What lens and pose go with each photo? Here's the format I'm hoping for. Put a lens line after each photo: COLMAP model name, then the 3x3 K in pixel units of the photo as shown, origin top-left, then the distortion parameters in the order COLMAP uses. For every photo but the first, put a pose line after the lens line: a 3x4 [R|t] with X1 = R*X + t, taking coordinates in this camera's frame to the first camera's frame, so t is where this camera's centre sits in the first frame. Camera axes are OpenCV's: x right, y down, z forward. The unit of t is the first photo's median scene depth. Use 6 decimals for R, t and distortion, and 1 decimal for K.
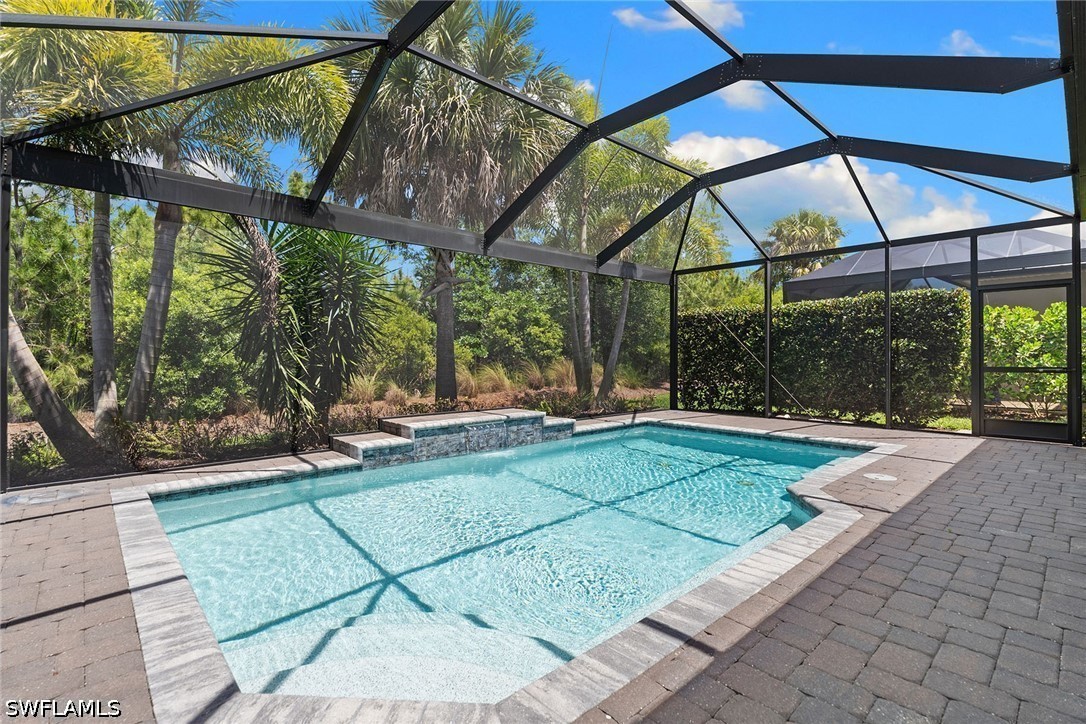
lens RADIAL K [[488.1, 0, 551.4], [0, 488.1, 356.5], [0, 0, 1]] dist [0.000648, -0.001391]
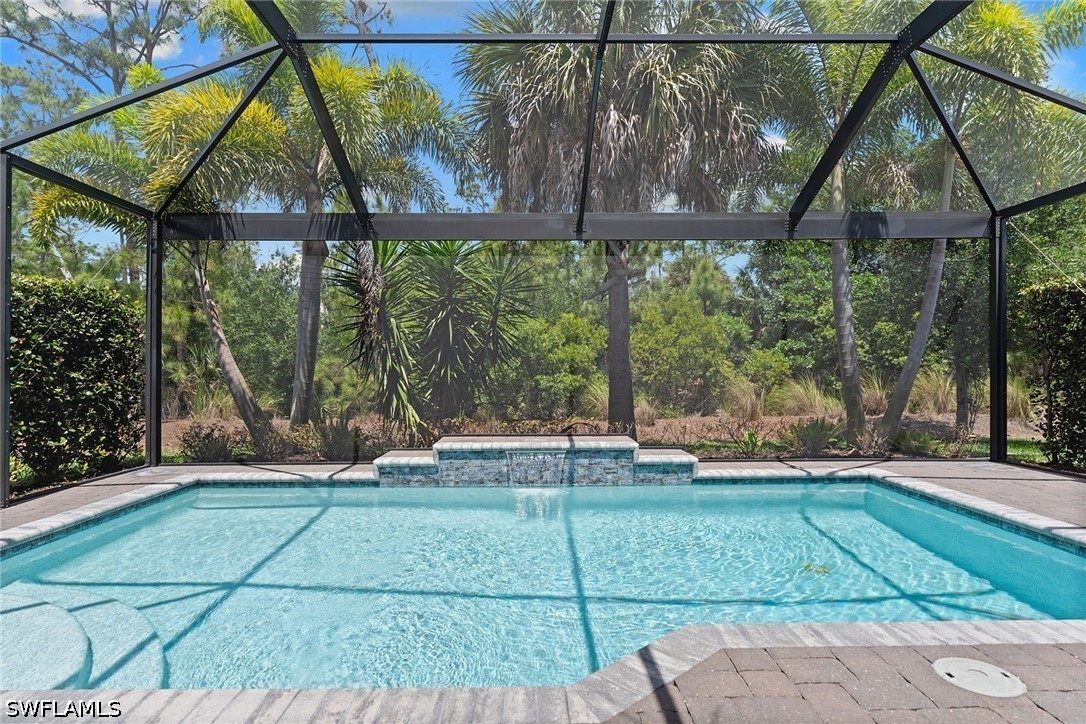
lens RADIAL K [[565.8, 0, 544.5], [0, 565.8, 363.6], [0, 0, 1]] dist [-0.011320, 0.001468]
pose [[0.742516, -0.011380, -0.669732, 0.507308], [0.007324, 0.999934, -0.008870, 0.002214], [0.669788, 0.001681, 0.742550, 0.328297]]
